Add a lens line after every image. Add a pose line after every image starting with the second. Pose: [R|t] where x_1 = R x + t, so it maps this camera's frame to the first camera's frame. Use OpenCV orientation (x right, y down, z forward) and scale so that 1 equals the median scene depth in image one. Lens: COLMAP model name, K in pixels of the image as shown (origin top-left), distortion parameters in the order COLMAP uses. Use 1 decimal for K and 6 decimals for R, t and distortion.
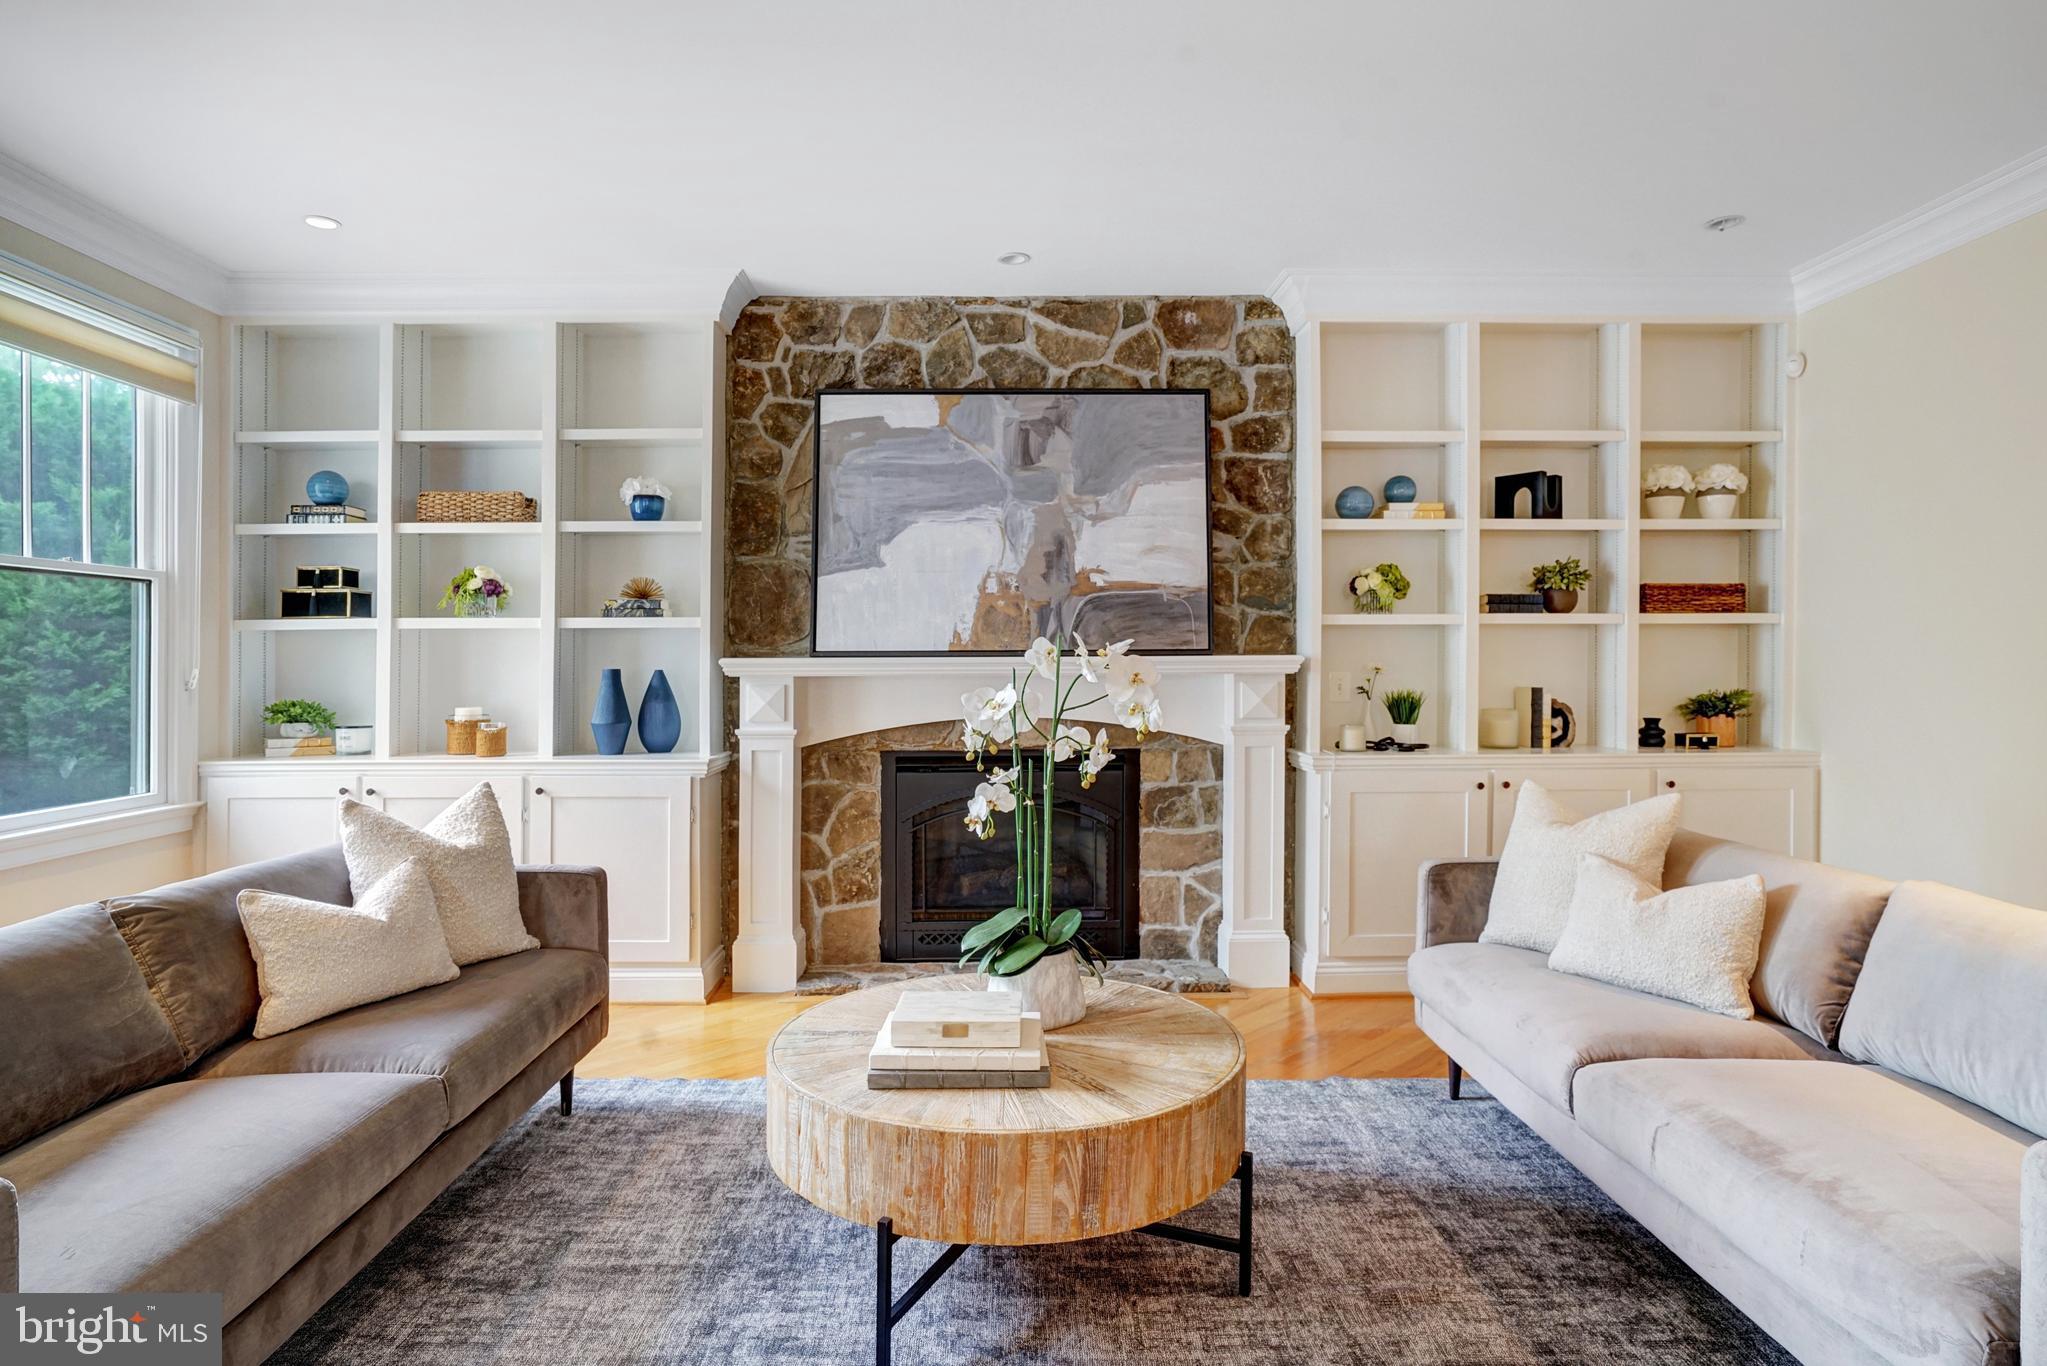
lens RADIAL K [[1173.2, 0, 1034.2], [0, 1173.2, 663.6], [0, 0, 1]] dist [-0.036866, 0.019001]
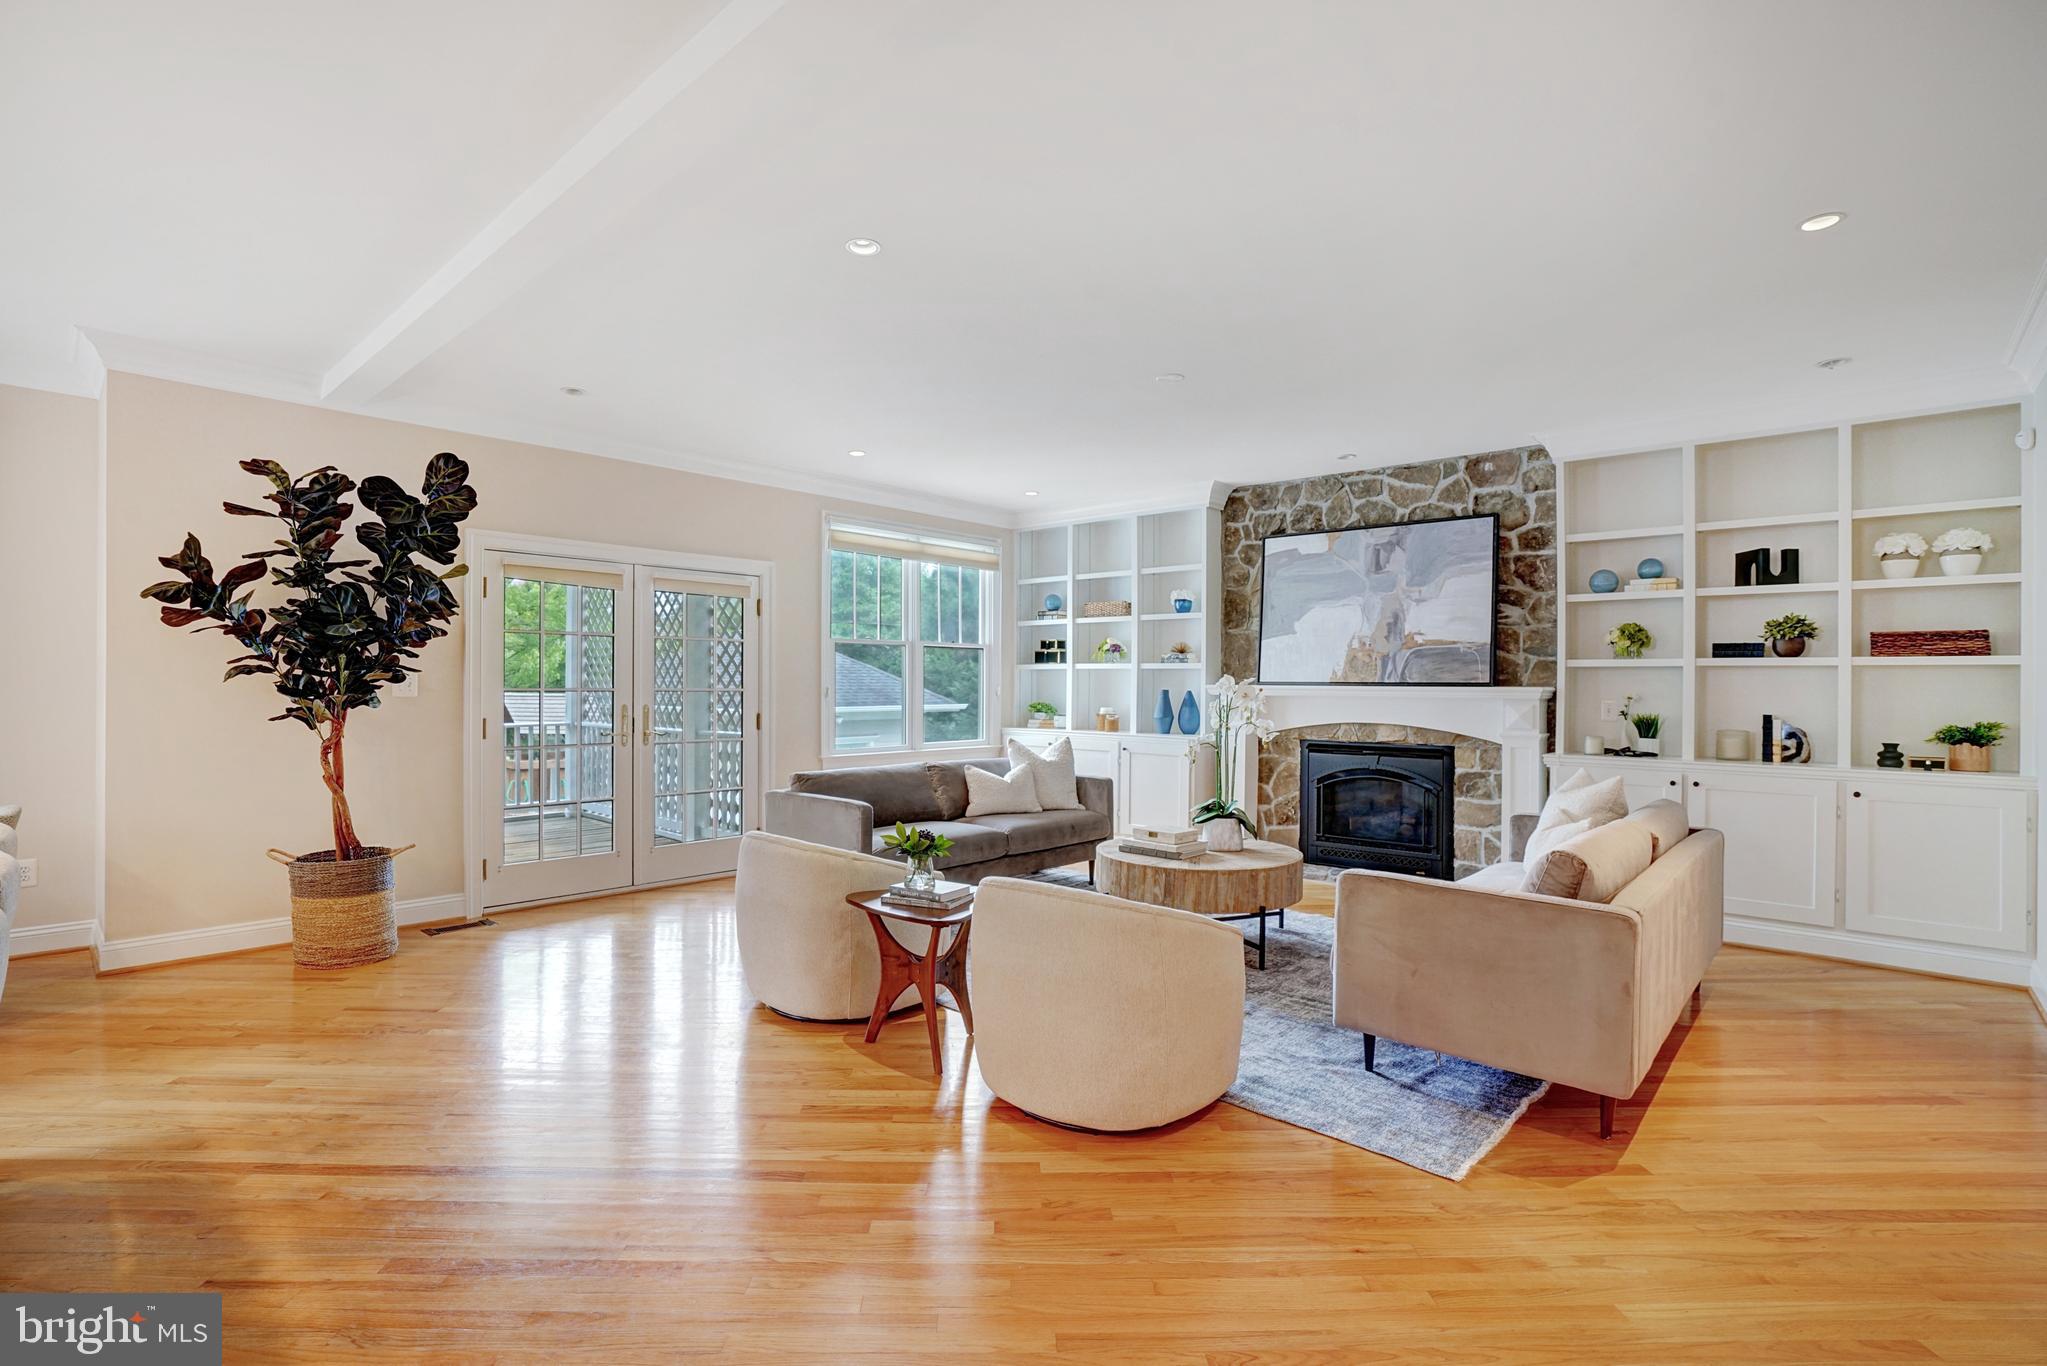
lens RADIAL K [[947.3, 0, 970.6], [0, 947.3, 640.2], [0, 0, 1]] dist [-0.018966, 0.005906]
pose [[0.713954, -0.020536, -0.699891, 0.513505], [-0.013901, 0.998957, -0.043491, -0.004697], [0.700055, 0.040779, 0.712924, -0.351773]]
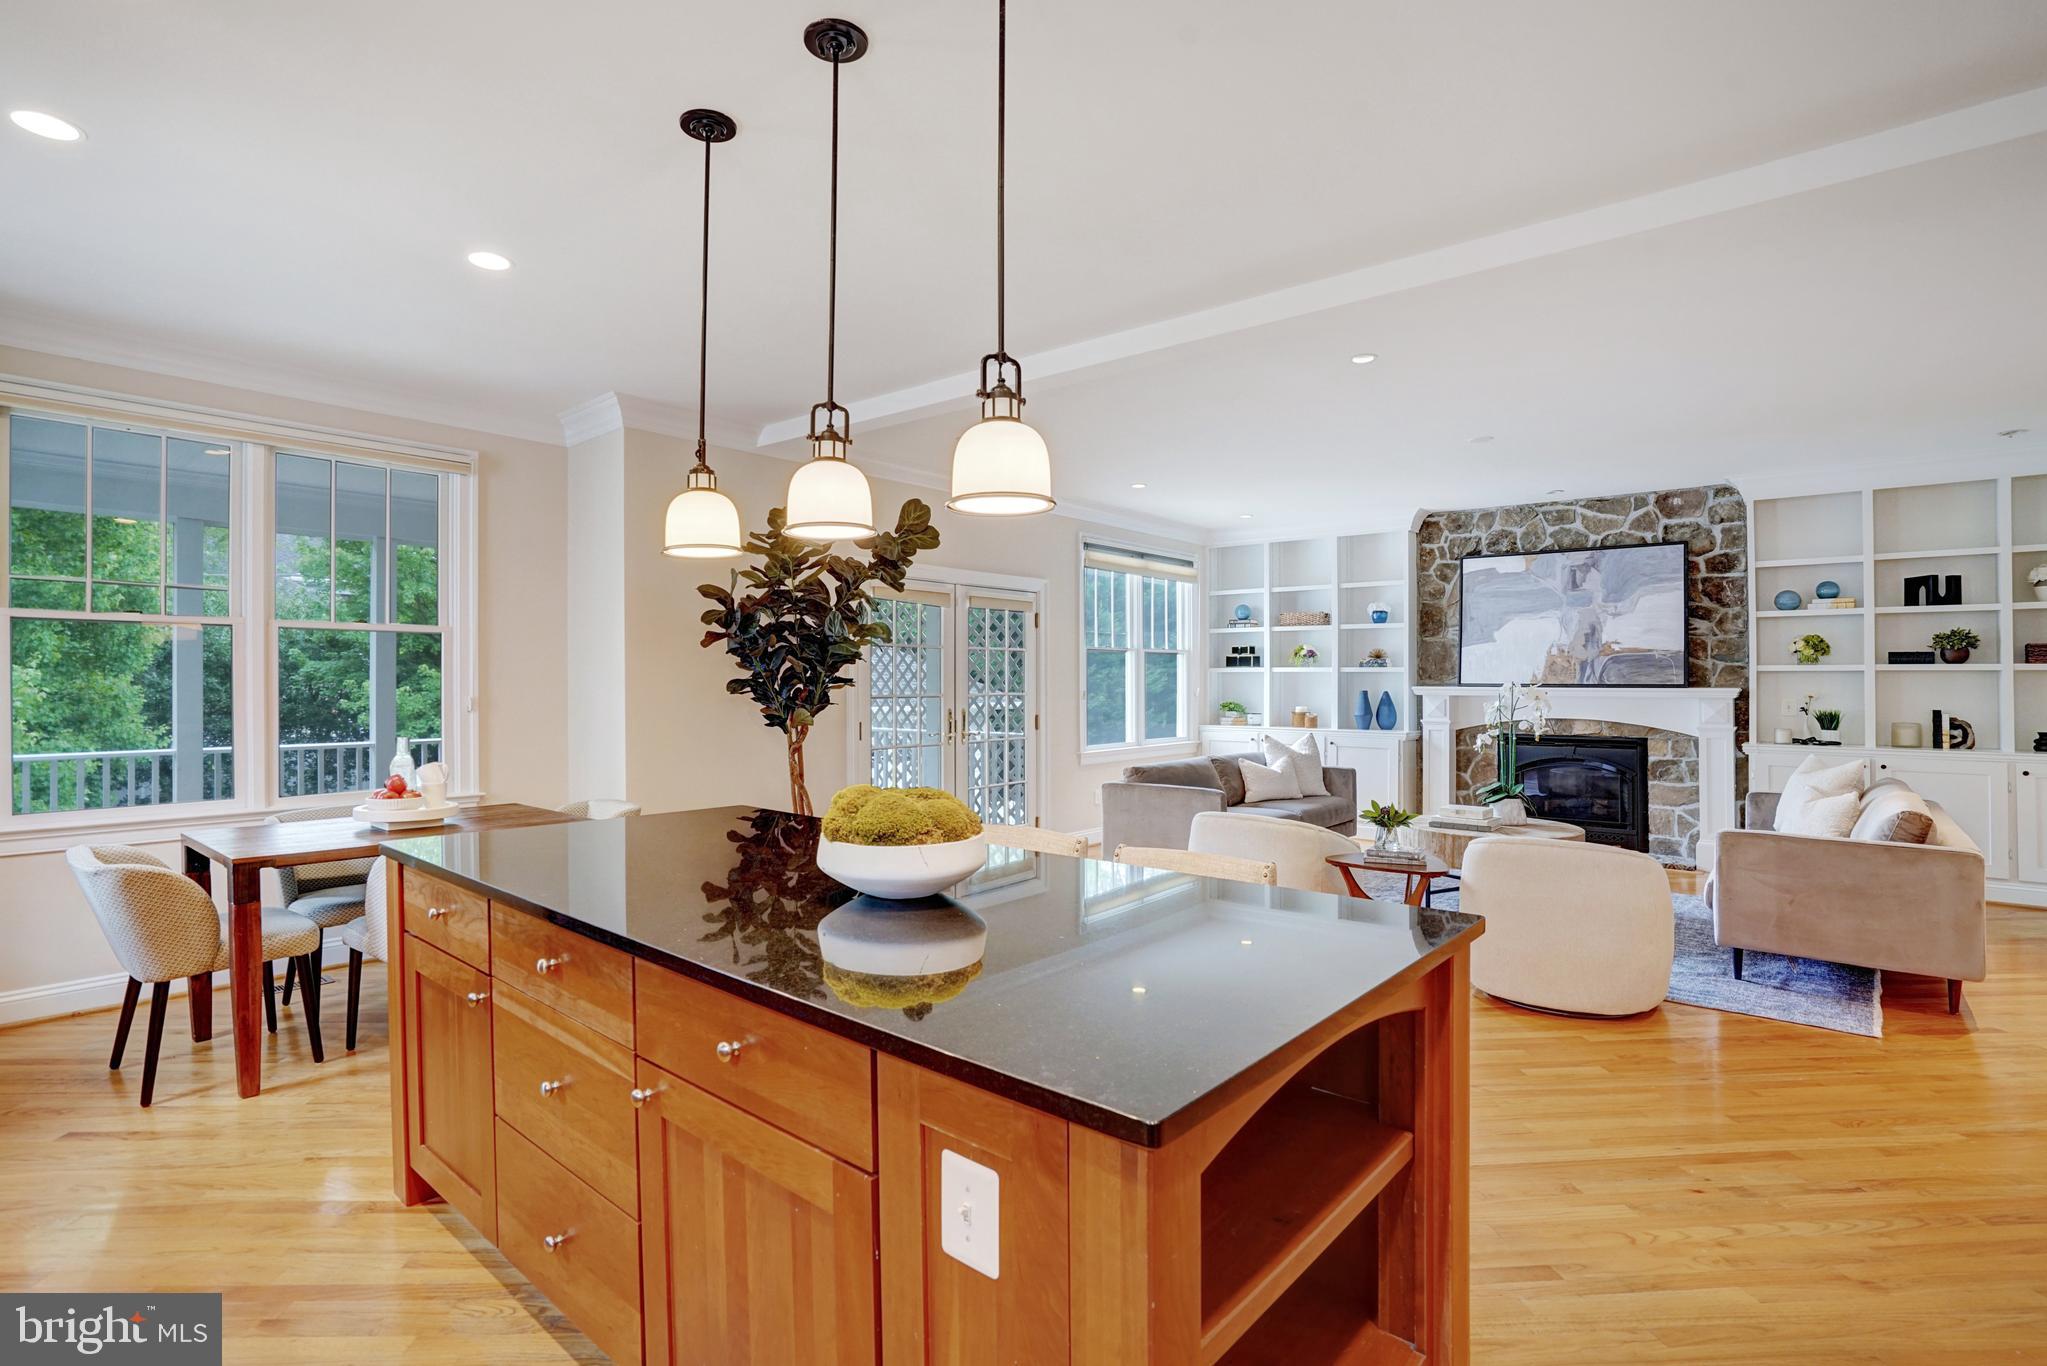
lens RADIAL K [[947.3, 0, 1009.5], [0, 947.3, 639.9], [0, 0, 1]] dist [-0.018966, 0.005906]
pose [[0.741667, -0.021226, -0.670433, 0.341088], [-0.009380, 0.999073, -0.042008, -0.009713], [0.670703, 0.037445, 0.740780, -0.773513]]
